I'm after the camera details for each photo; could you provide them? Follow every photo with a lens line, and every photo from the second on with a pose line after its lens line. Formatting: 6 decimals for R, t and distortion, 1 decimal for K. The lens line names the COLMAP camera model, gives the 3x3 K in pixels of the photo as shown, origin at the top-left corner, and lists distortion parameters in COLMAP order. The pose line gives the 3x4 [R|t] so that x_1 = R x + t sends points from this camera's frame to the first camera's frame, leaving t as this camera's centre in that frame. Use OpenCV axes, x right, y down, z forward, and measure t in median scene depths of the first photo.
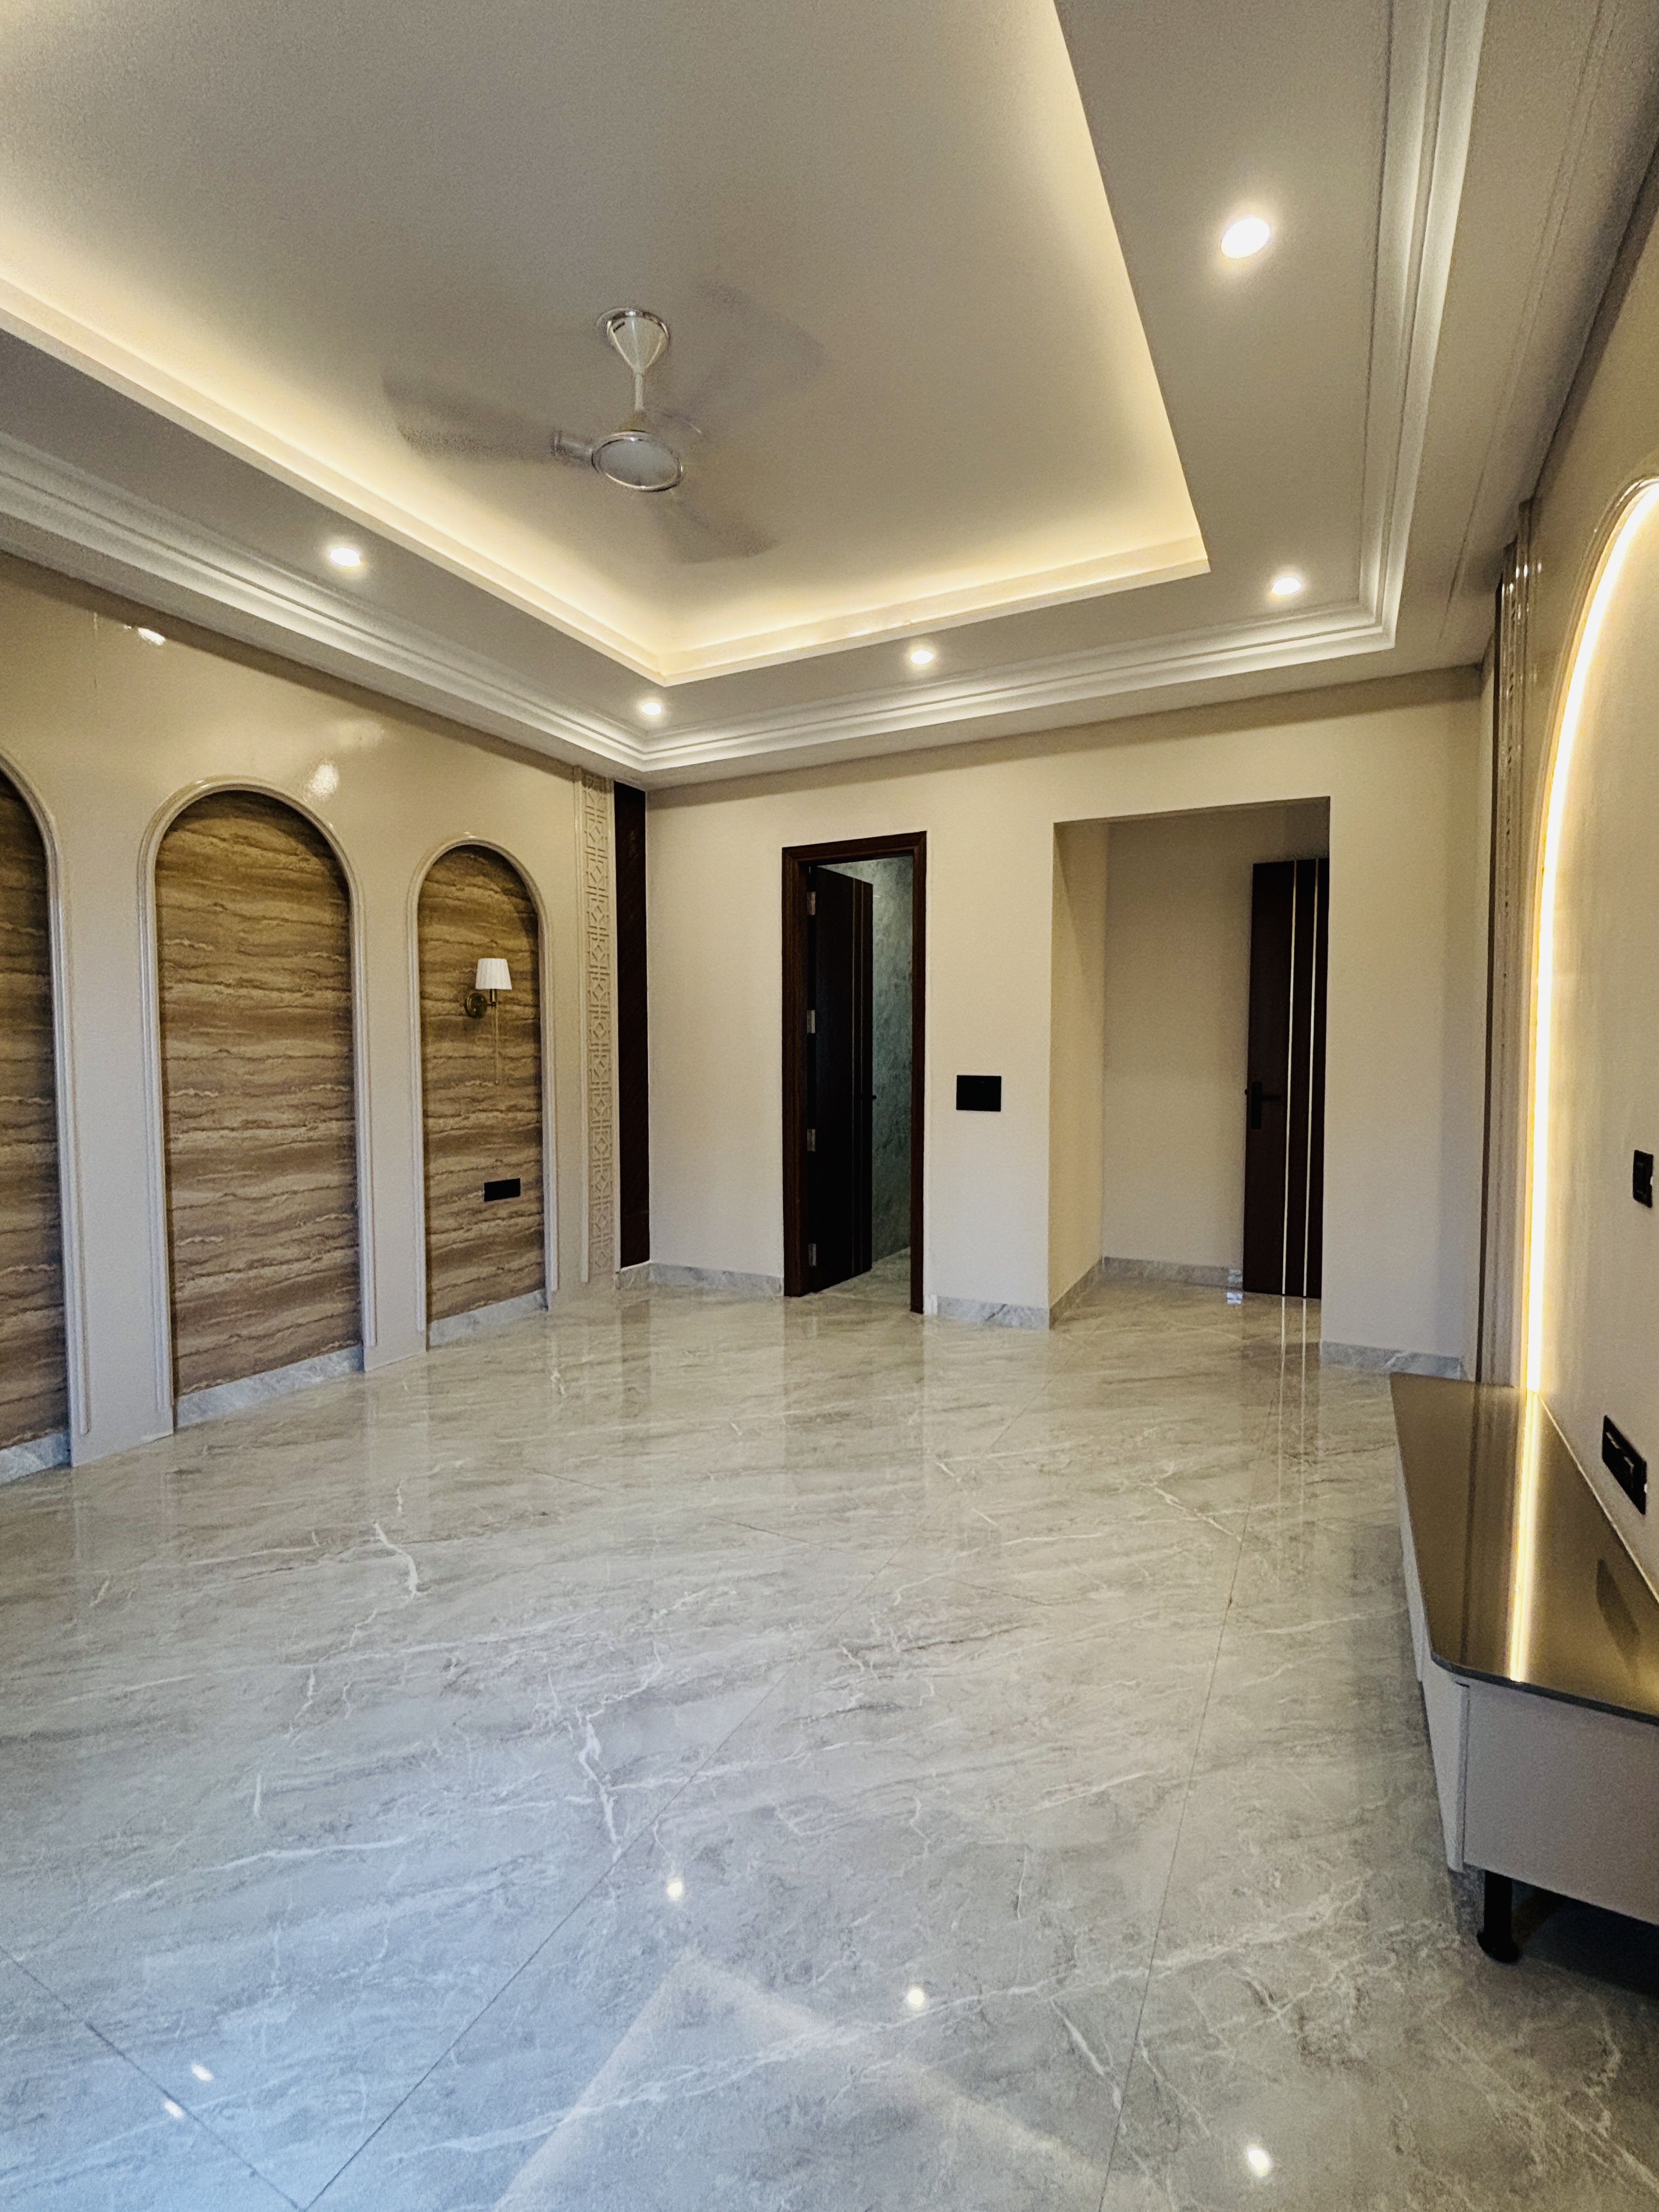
lens RADIAL K [[979.2, 0, 826.2], [0, 979.2, 1096.2], [0, 0, 1]] dist [0.002621, -0.001762]
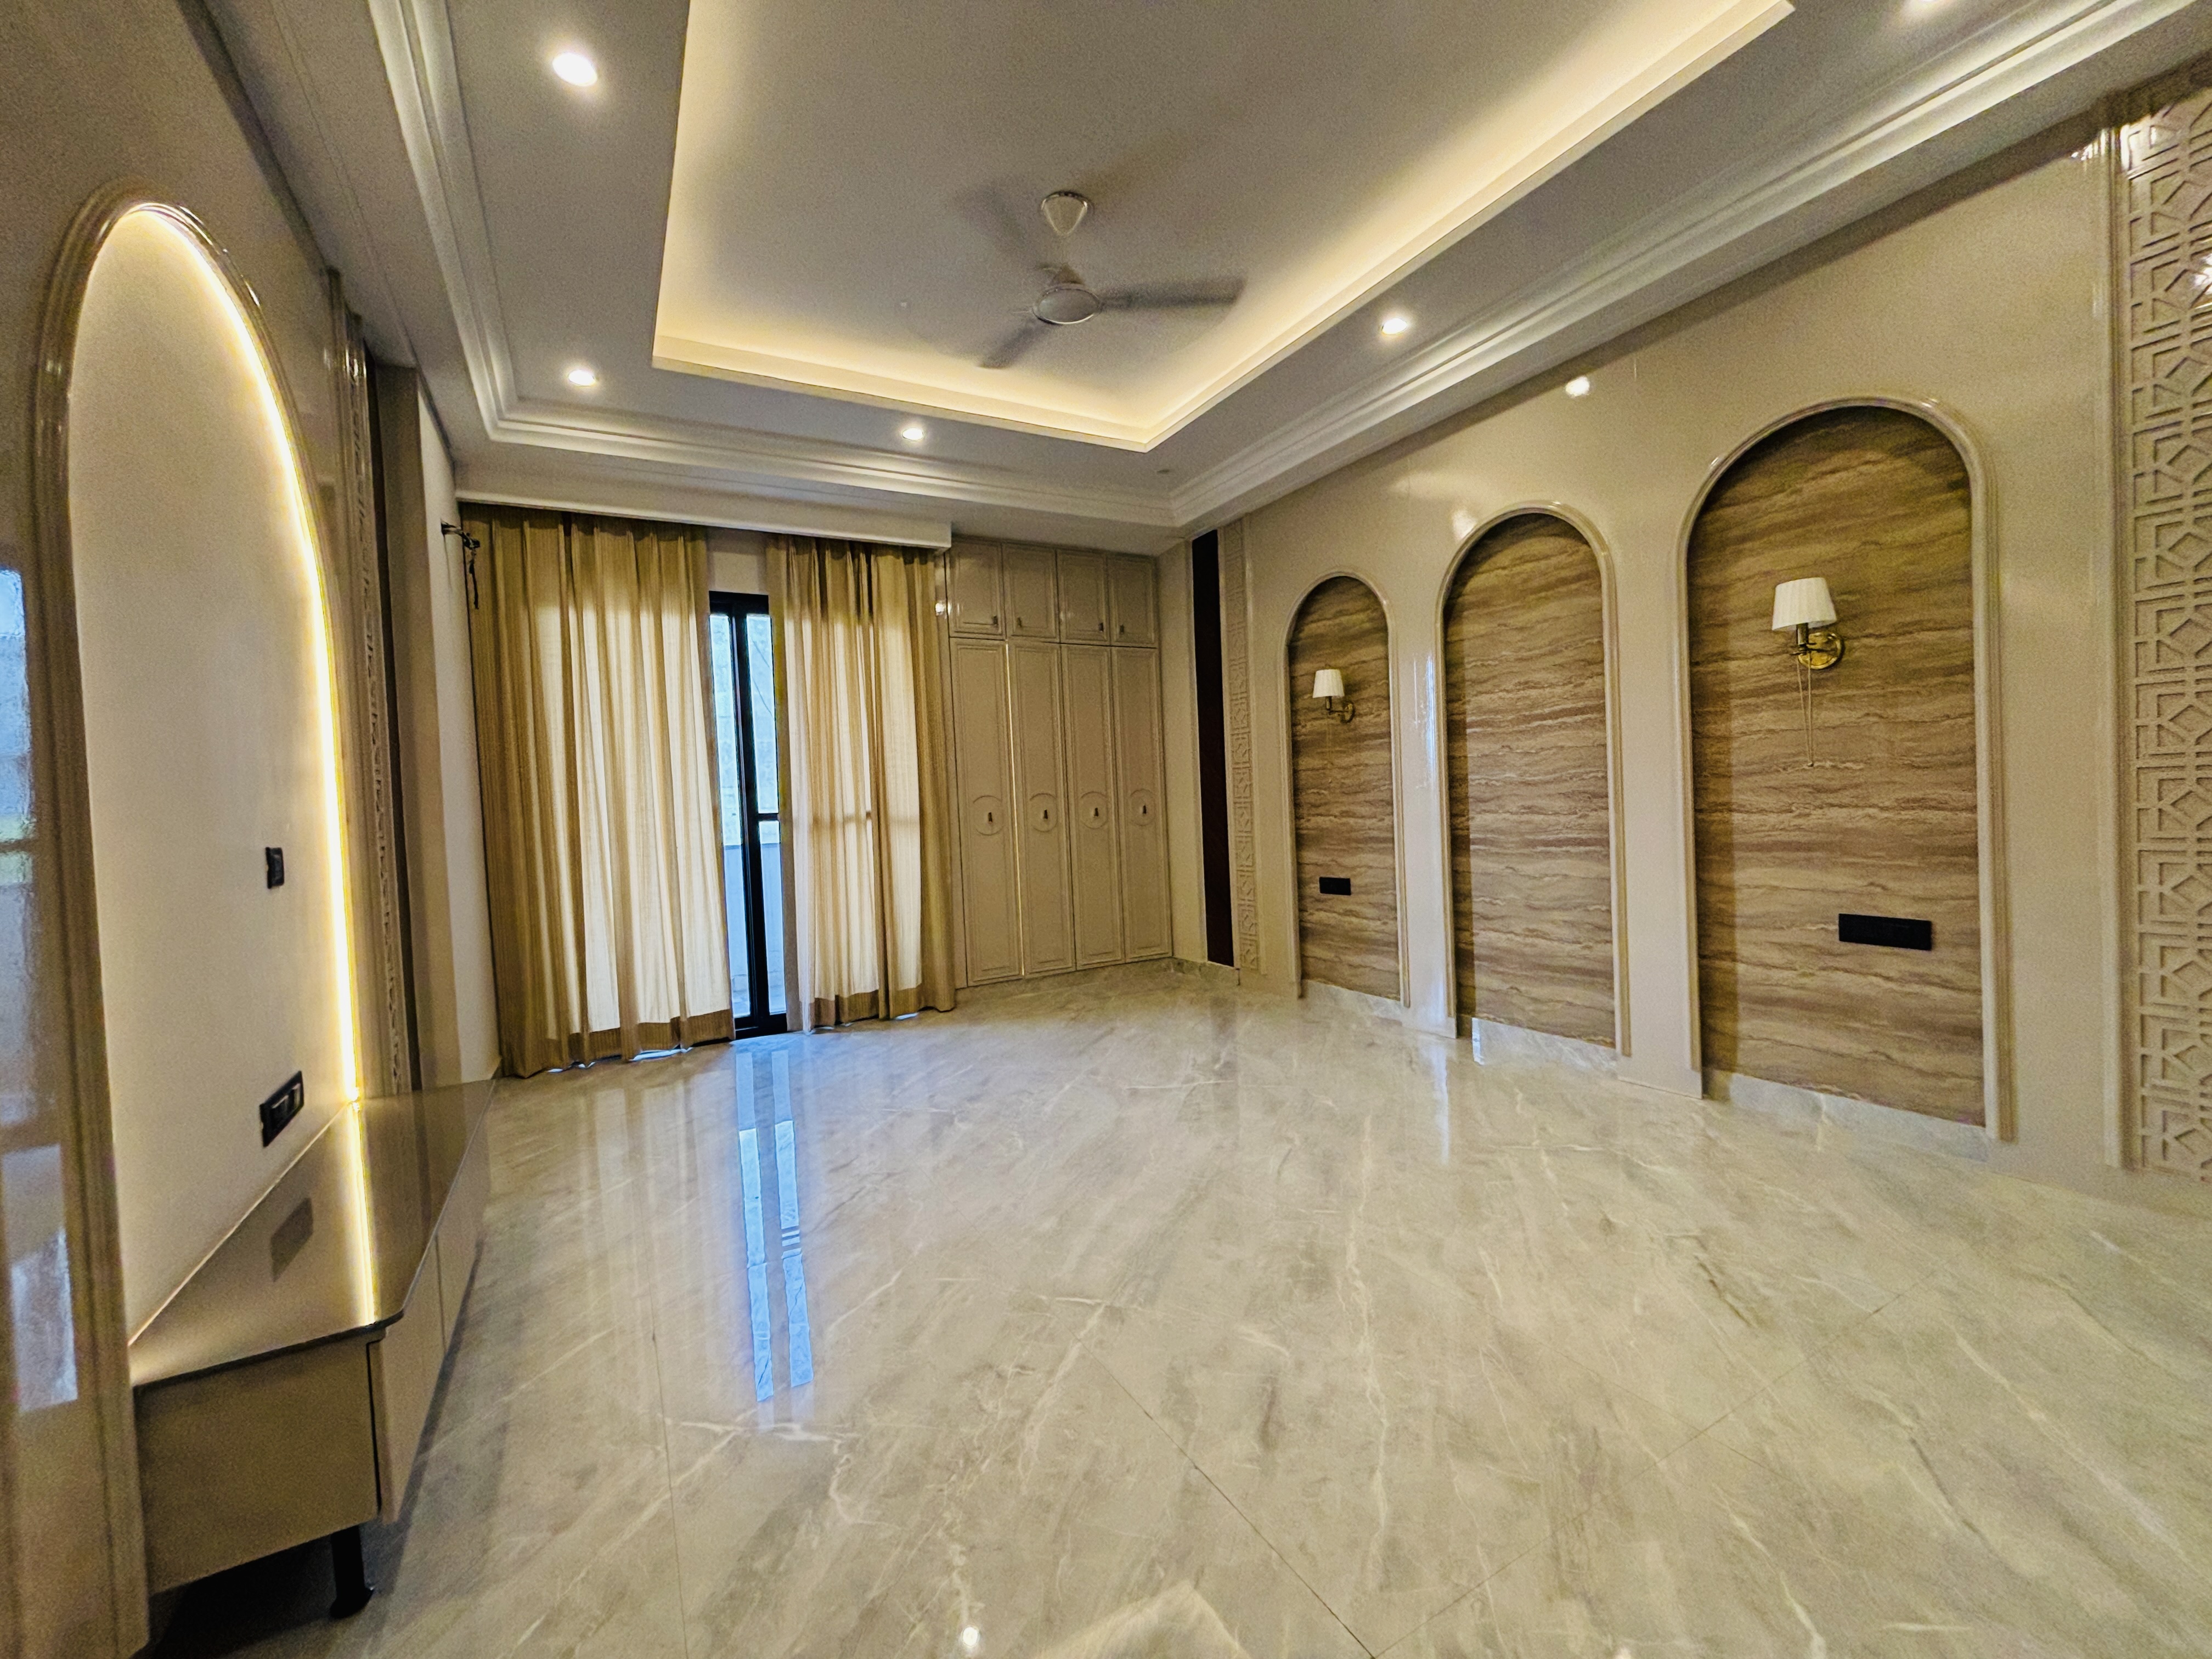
lens RADIAL K [[902.9, 0, 1107.0], [0, 902.9, 828.4], [0, 0, 1]] dist [0.003422, -0.000696]
pose [[-0.542842, 0.049208, -0.838392, 0.790269], [0.009088, 0.998568, 0.052725, -0.012832], [0.839786, 0.021002, -0.542511, 1.638561]]
